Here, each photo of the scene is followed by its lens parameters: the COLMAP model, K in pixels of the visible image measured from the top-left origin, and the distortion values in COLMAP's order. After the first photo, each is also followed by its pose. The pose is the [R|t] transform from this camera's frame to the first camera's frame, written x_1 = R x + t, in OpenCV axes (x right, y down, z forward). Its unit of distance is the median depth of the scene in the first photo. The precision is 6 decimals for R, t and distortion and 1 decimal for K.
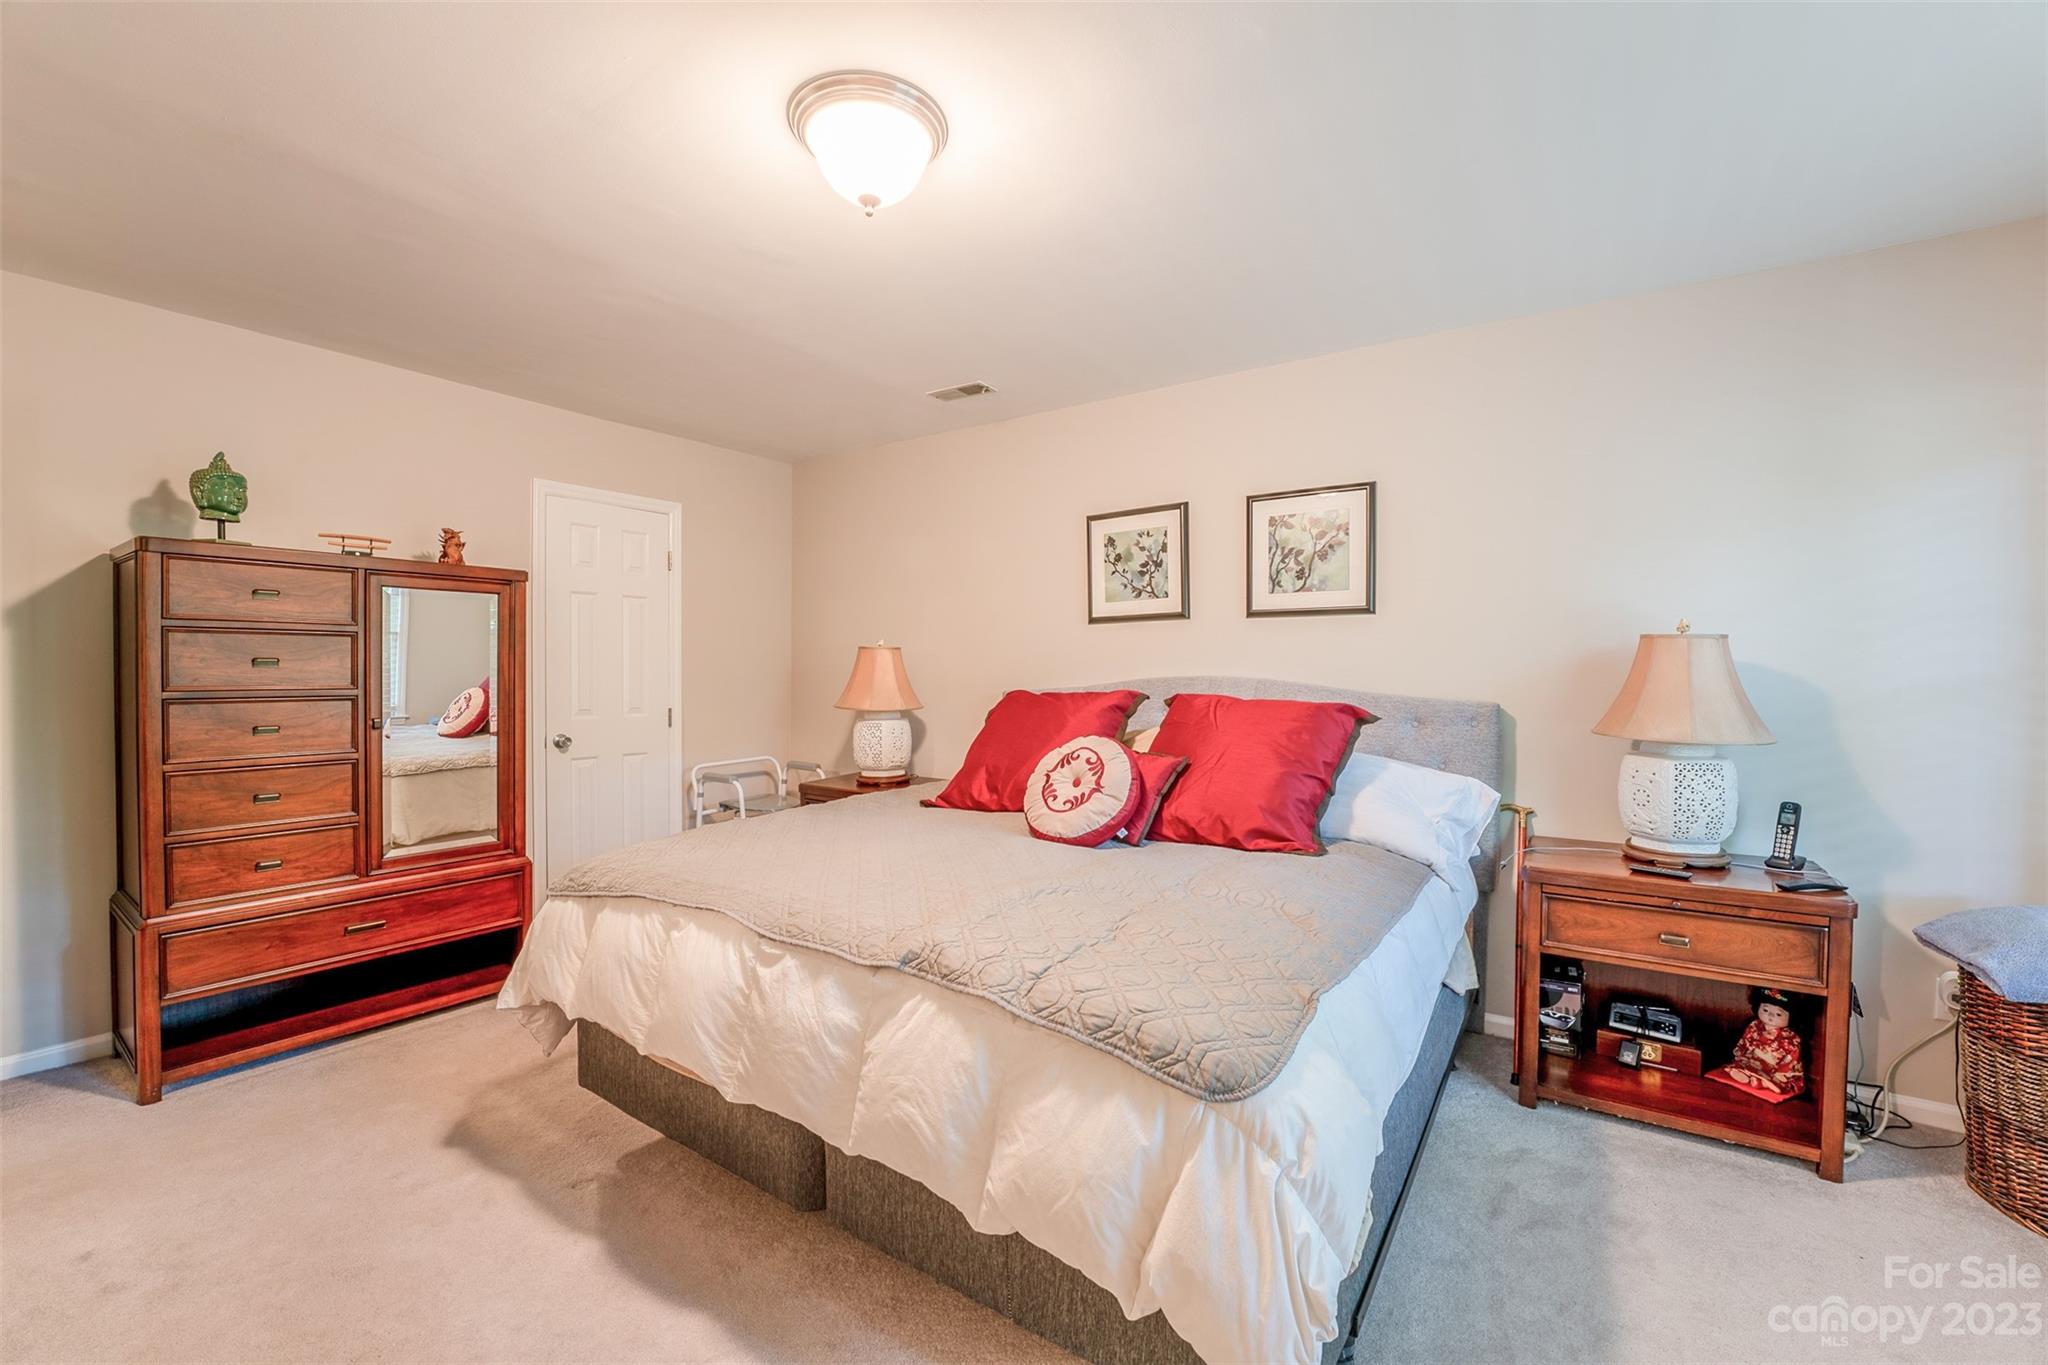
lens RADIAL K [[825.2, 0, 1034.8], [0, 825.2, 692.7], [0, 0, 1]] dist [-0.025182, 0.000046]
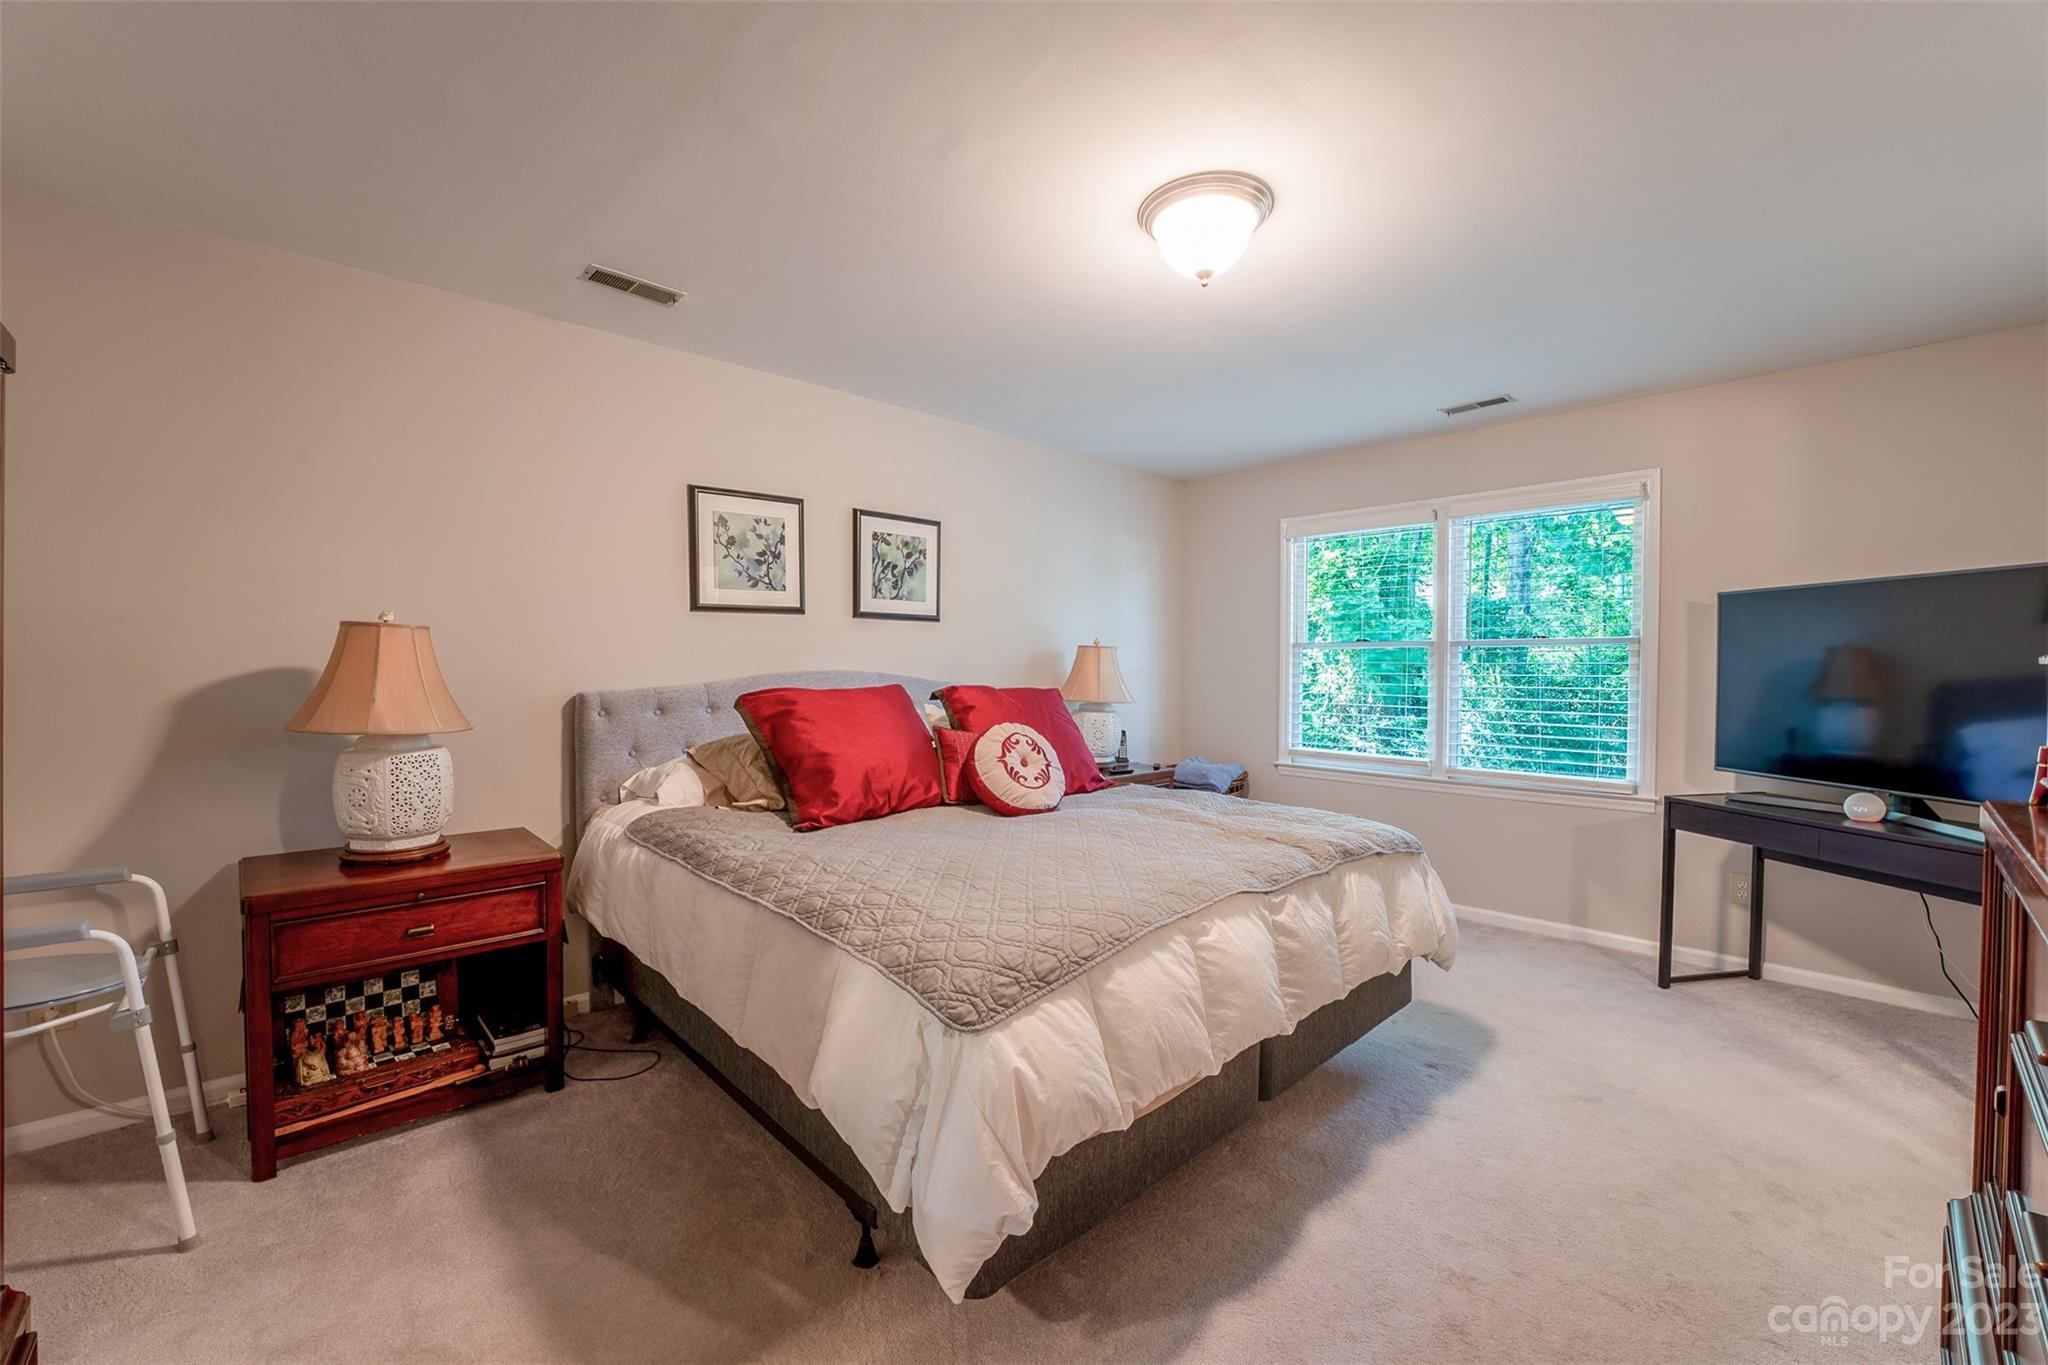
lens RADIAL K [[825.2, 0, 1035.1], [0, 825.2, 664.7], [0, 0, 1]] dist [-0.025182, 0.000046]
pose [[0.211588, 0.001913, 0.977357, -0.736359], [0.026091, 0.999631, -0.007605, -0.013138], [-0.977011, 0.027109, 0.211460, 0.508561]]
